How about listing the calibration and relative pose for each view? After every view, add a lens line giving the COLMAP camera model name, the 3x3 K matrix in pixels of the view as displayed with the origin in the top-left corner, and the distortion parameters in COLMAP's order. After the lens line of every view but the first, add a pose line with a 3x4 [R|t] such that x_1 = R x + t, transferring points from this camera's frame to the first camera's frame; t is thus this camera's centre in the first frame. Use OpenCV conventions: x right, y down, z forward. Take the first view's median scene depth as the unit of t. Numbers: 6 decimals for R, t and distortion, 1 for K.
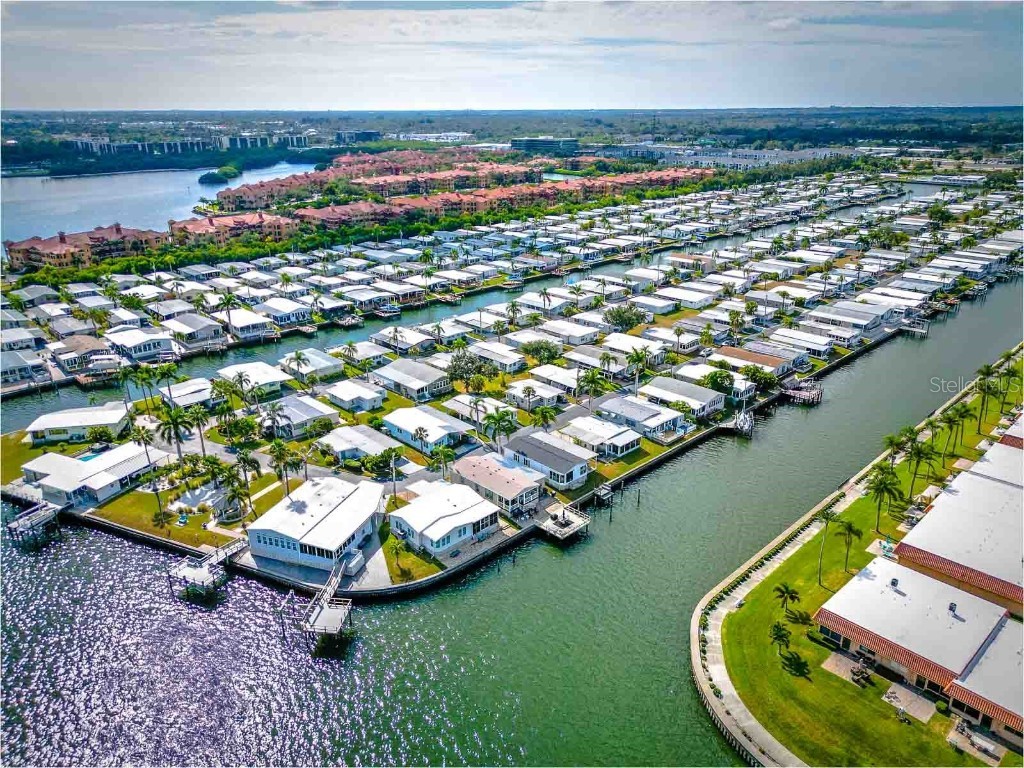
lens RADIAL K [[716.5, 0, 513.2], [0, 716.5, 386.8], [0, 0, 1]] dist [0.079234, -0.081619]
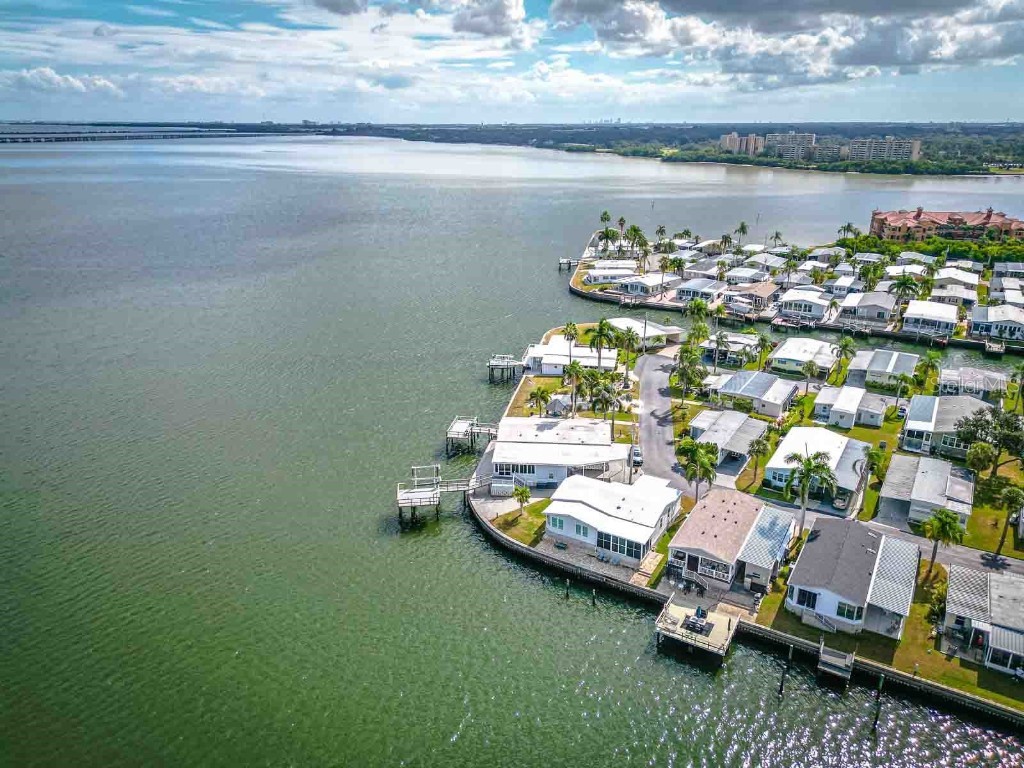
lens RADIAL K [[723.2, 0, 512.0], [0, 723.2, 384.0], [0, 0, 1]] dist [0.070412, -0.069395]
pose [[0.254805, 0.331316, -0.908462, 0.369923], [-0.349582, 0.907494, 0.232912, -0.063588], [0.901591, 0.258234, 0.347056, 0.401141]]
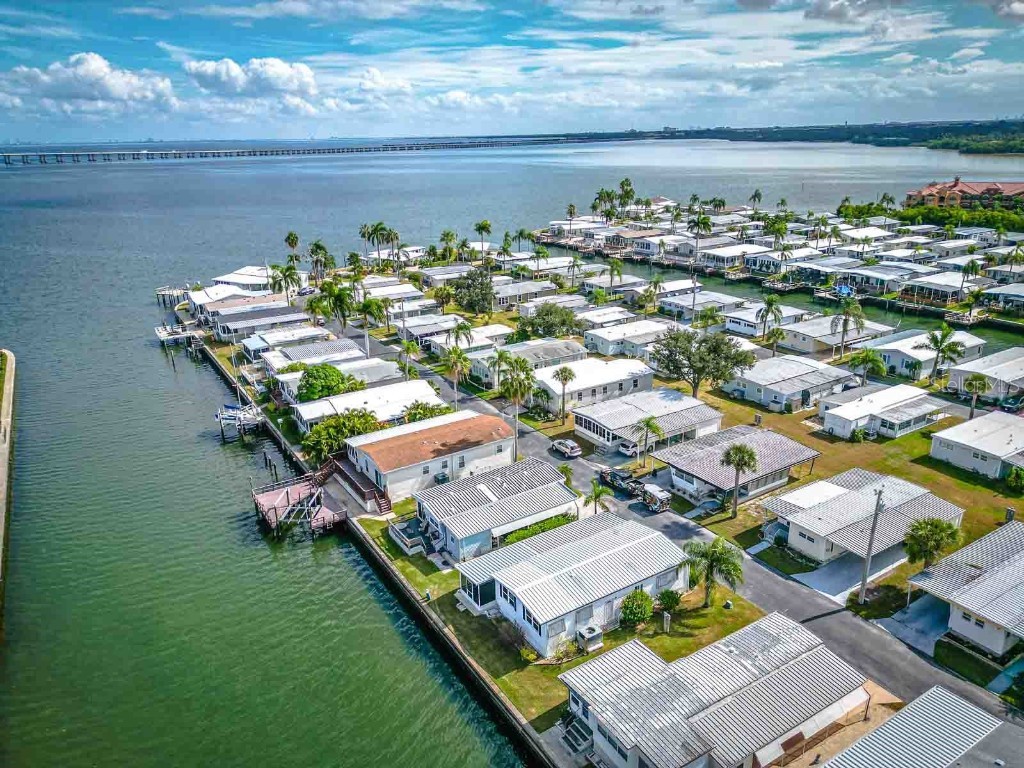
lens RADIAL K [[716.5, 0, 513.2], [0, 716.5, 386.8], [0, 0, 1]] dist [0.079234, -0.081619]
pose [[-0.208133, 0.332124, -0.919986, 0.764328], [-0.329539, 0.861781, 0.385665, -0.271334], [0.920915, 0.383441, -0.069917, 1.137226]]
